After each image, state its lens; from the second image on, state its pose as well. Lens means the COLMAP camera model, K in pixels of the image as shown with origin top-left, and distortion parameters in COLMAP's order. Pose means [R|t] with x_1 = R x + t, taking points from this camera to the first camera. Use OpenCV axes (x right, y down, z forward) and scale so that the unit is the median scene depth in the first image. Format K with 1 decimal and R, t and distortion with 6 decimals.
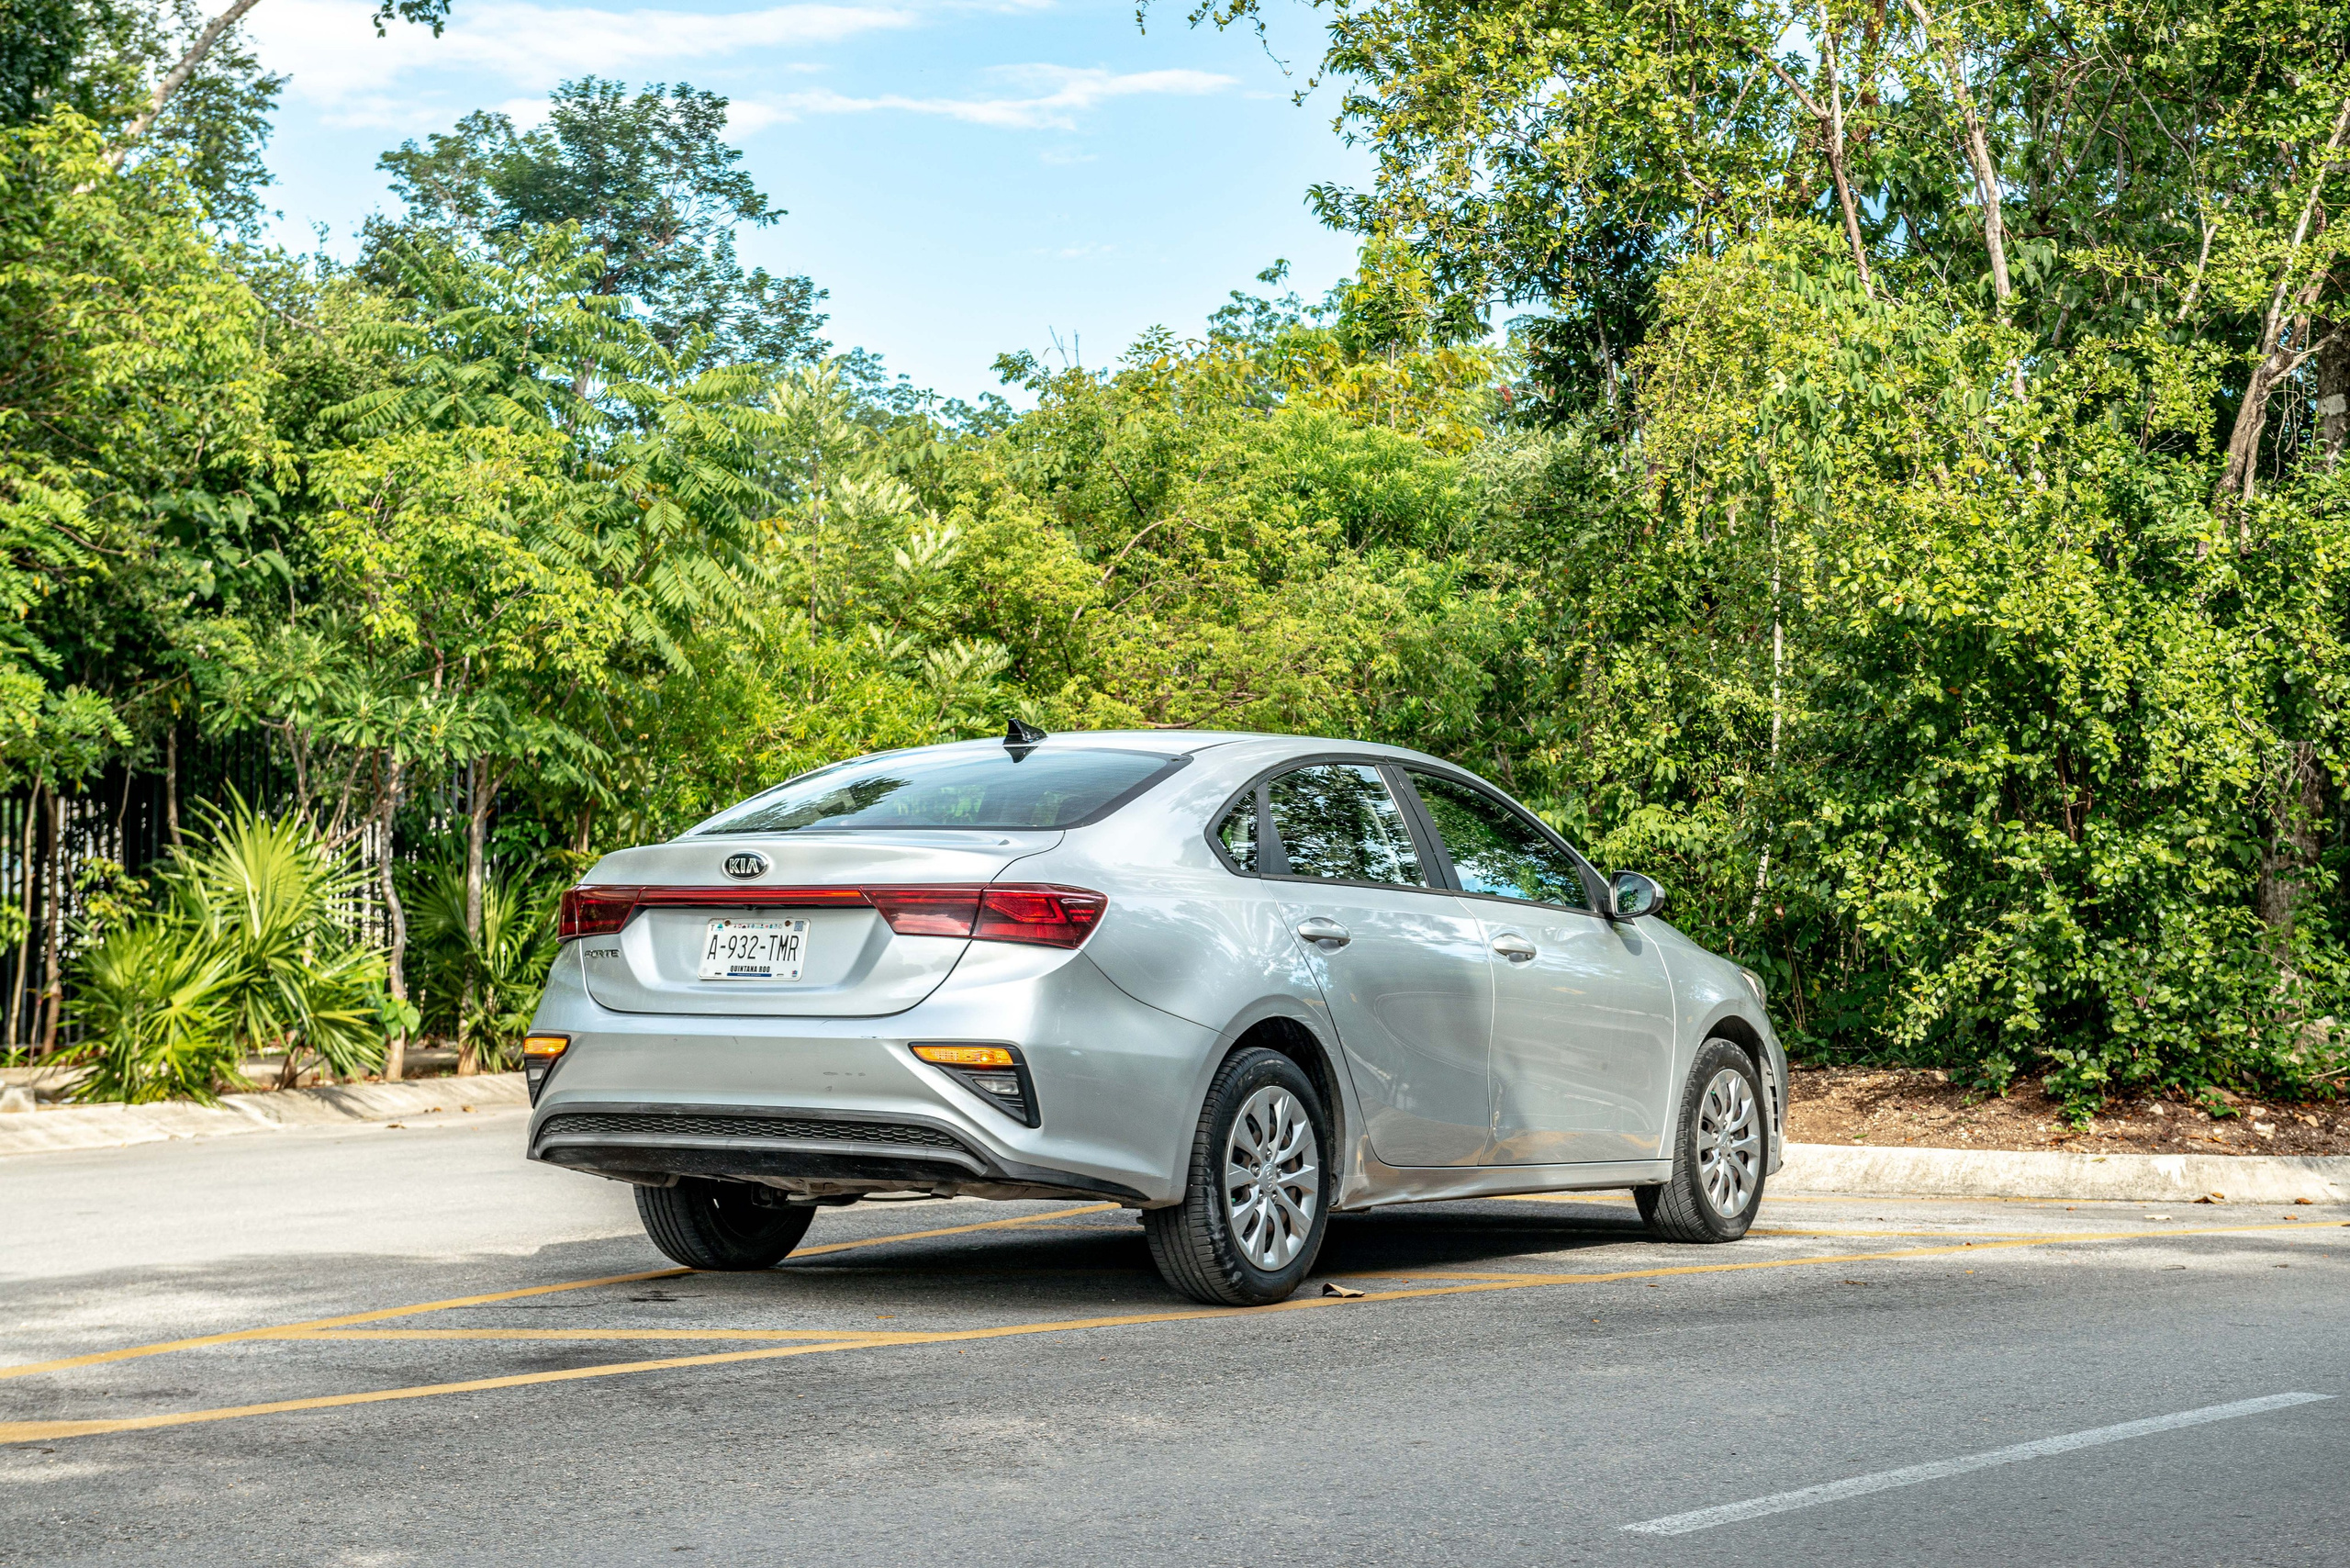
lens RADIAL K [[4214.2, 0, 1169.2], [0, 4214.2, 782.6], [0, 0, 1]] dist [-0.011411, 0.000000]
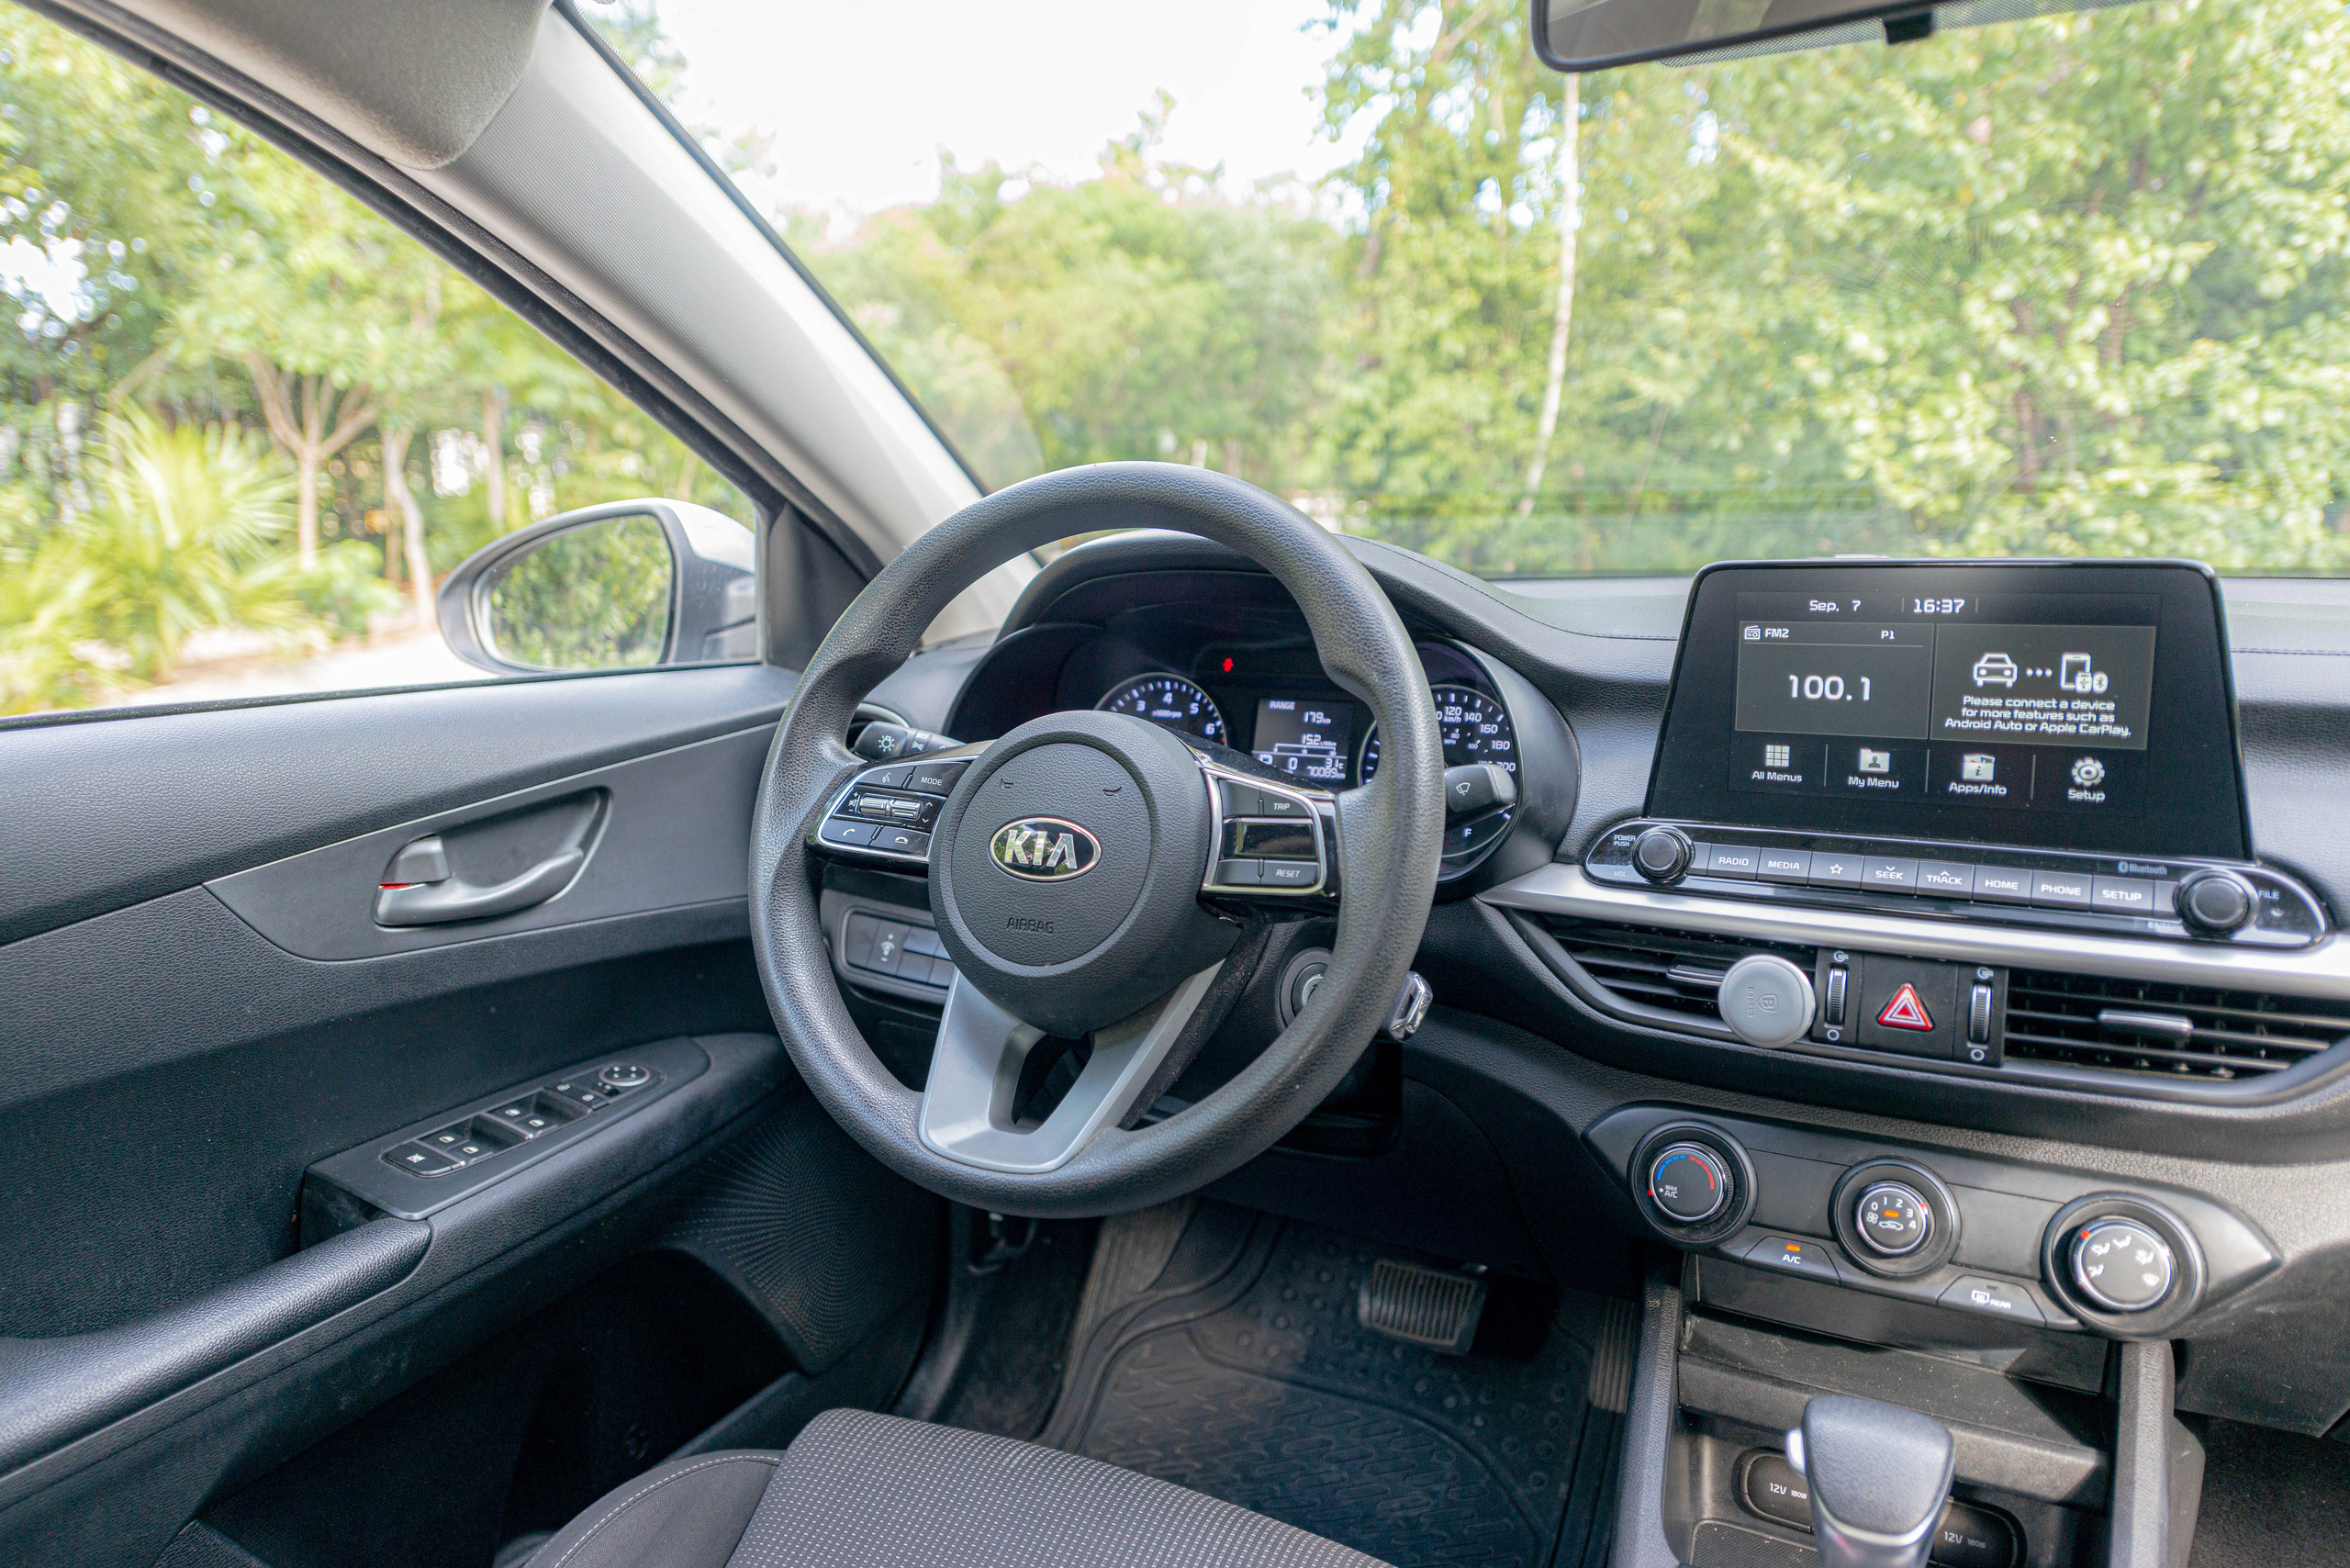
lens RADIAL K [[1607.8, 0, 1139.8], [0, 1607.8, 761.8], [0, 0, 1]] dist [-0.007307, 0.003622]
pose [[0.996927, -0.047196, 0.062525, 0.006926], [0.033063, 0.977065, 0.210357, 0.015692], [-0.071020, -0.207643, 0.975623, 0.710158]]
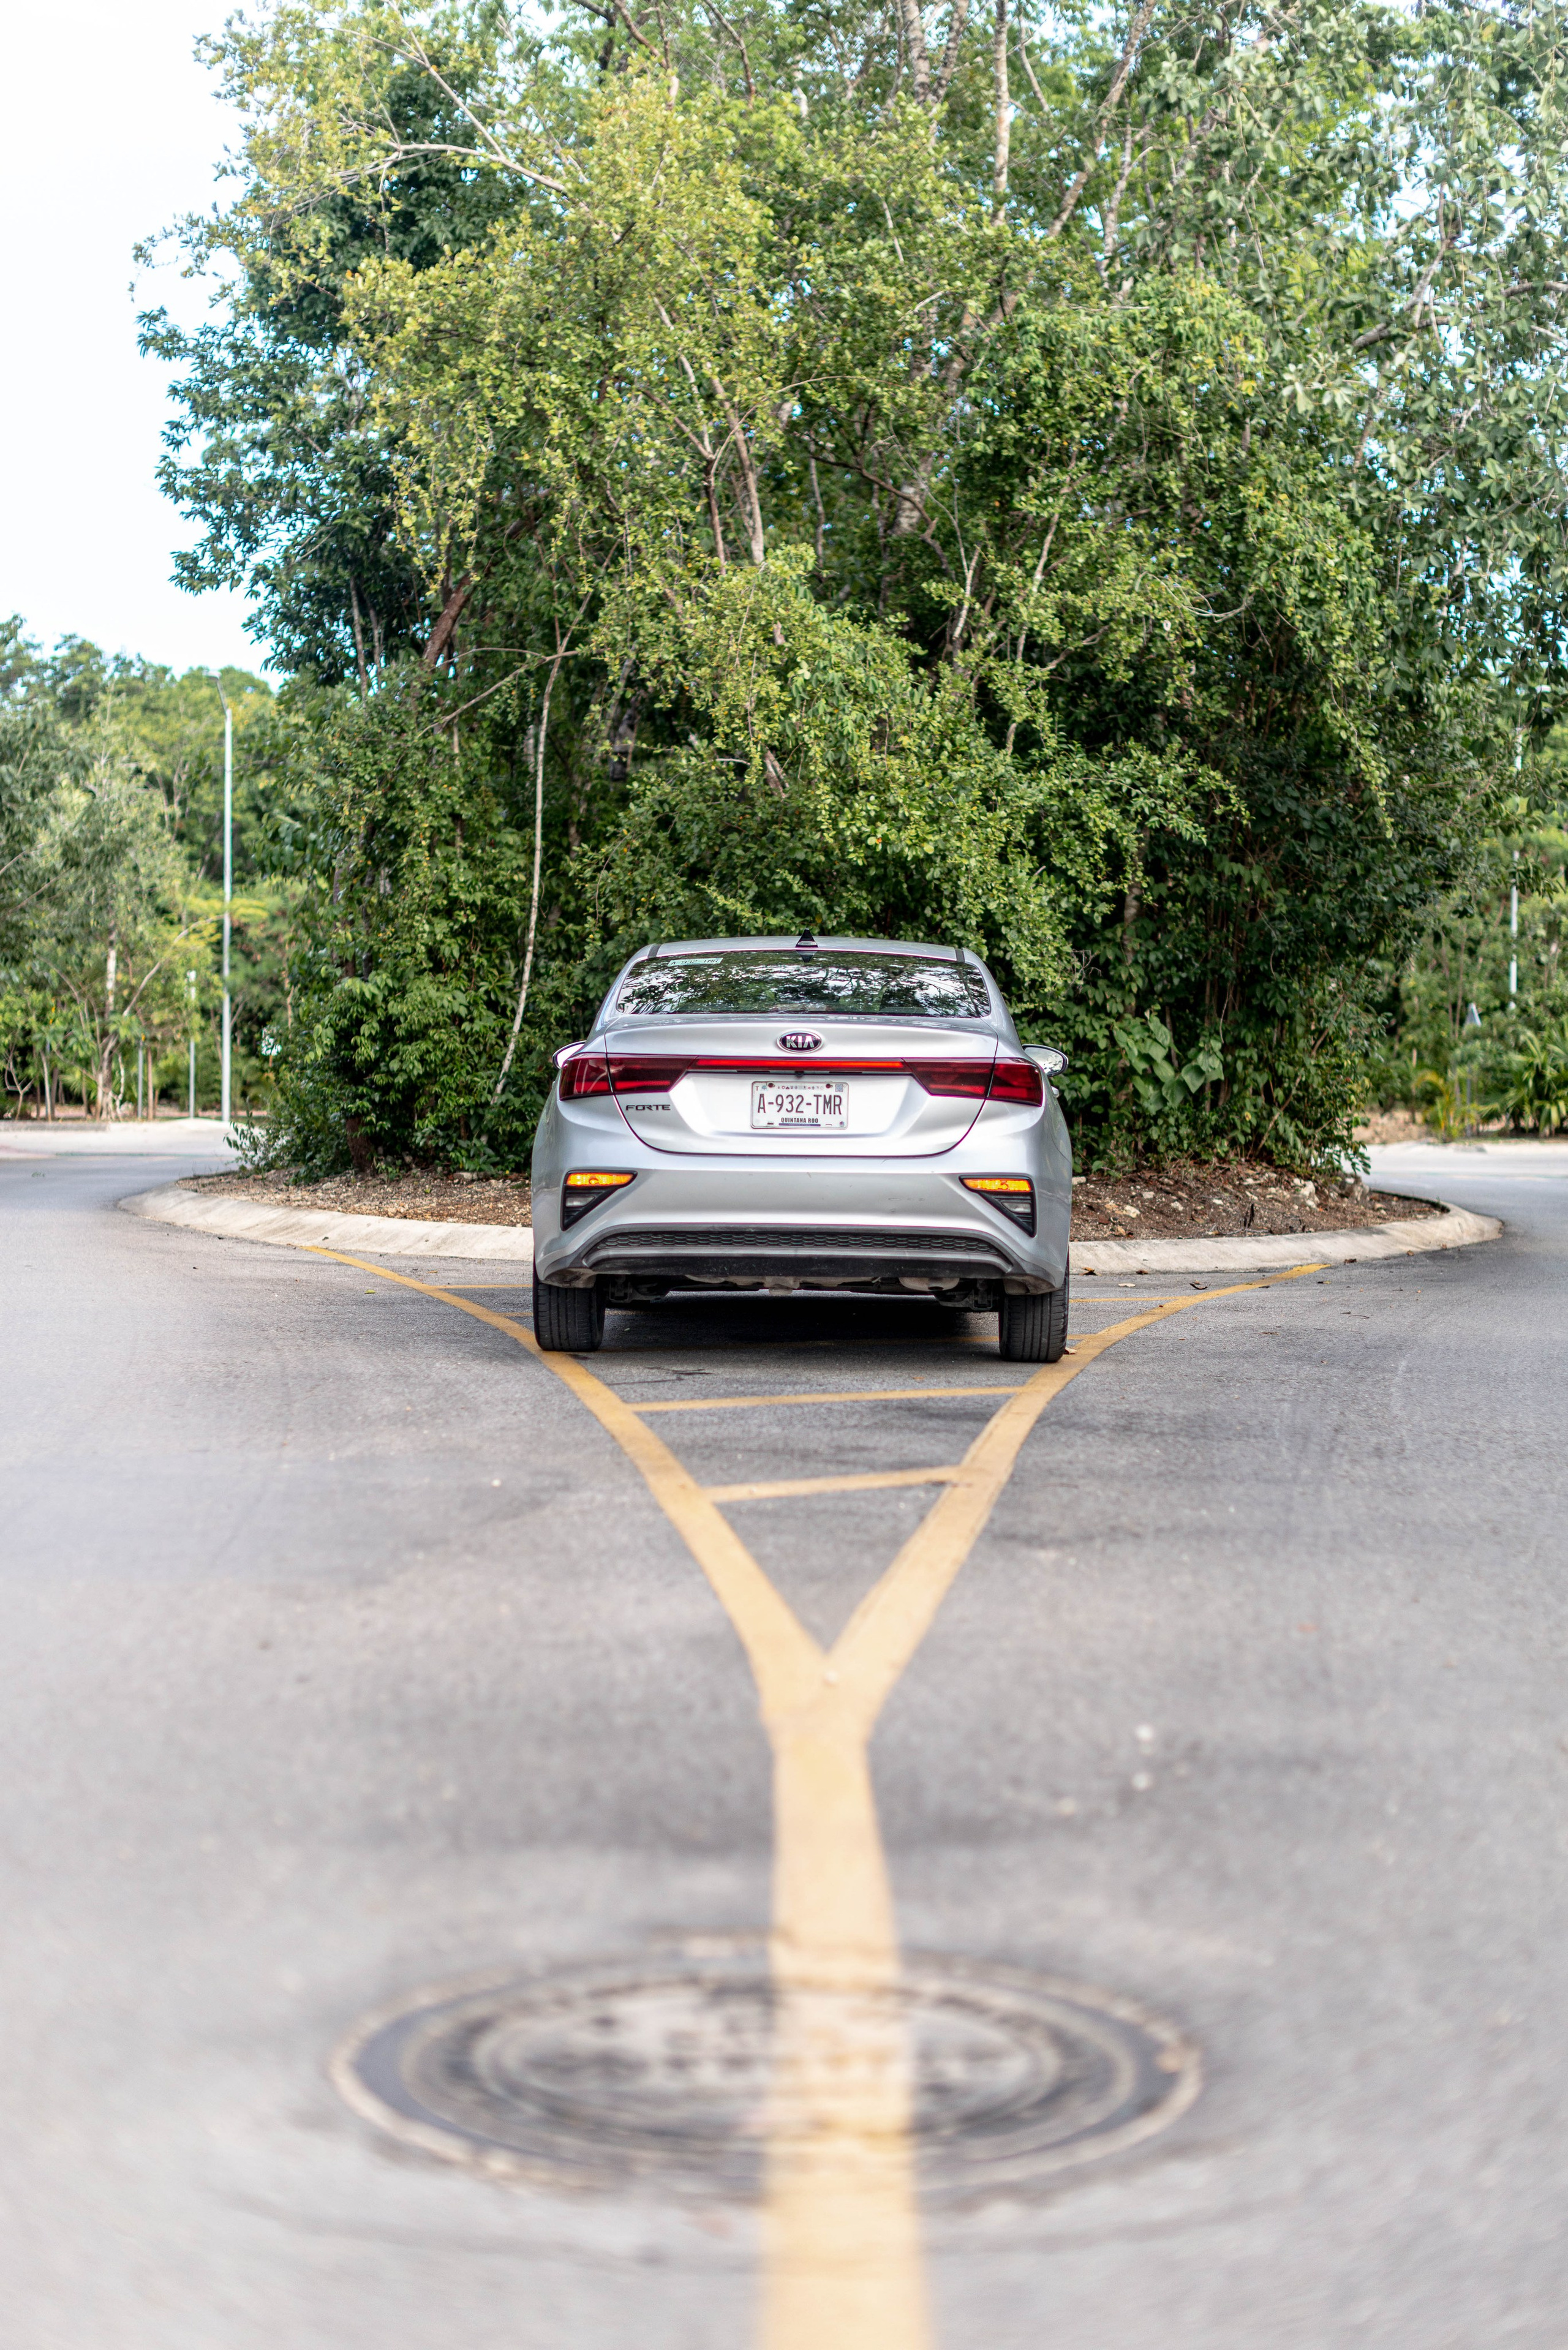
lens RADIAL K [[3372.7, 0, 840.6], [0, 3372.7, 1216.2], [0, 0, 1]] dist [0.020519, 0.000000]
pose [[0.863905, -0.013110, 0.503485, -0.366340], [-0.028296, 0.996819, 0.074507, -0.002635], [-0.502860, -0.078613, 0.860786, 0.053068]]
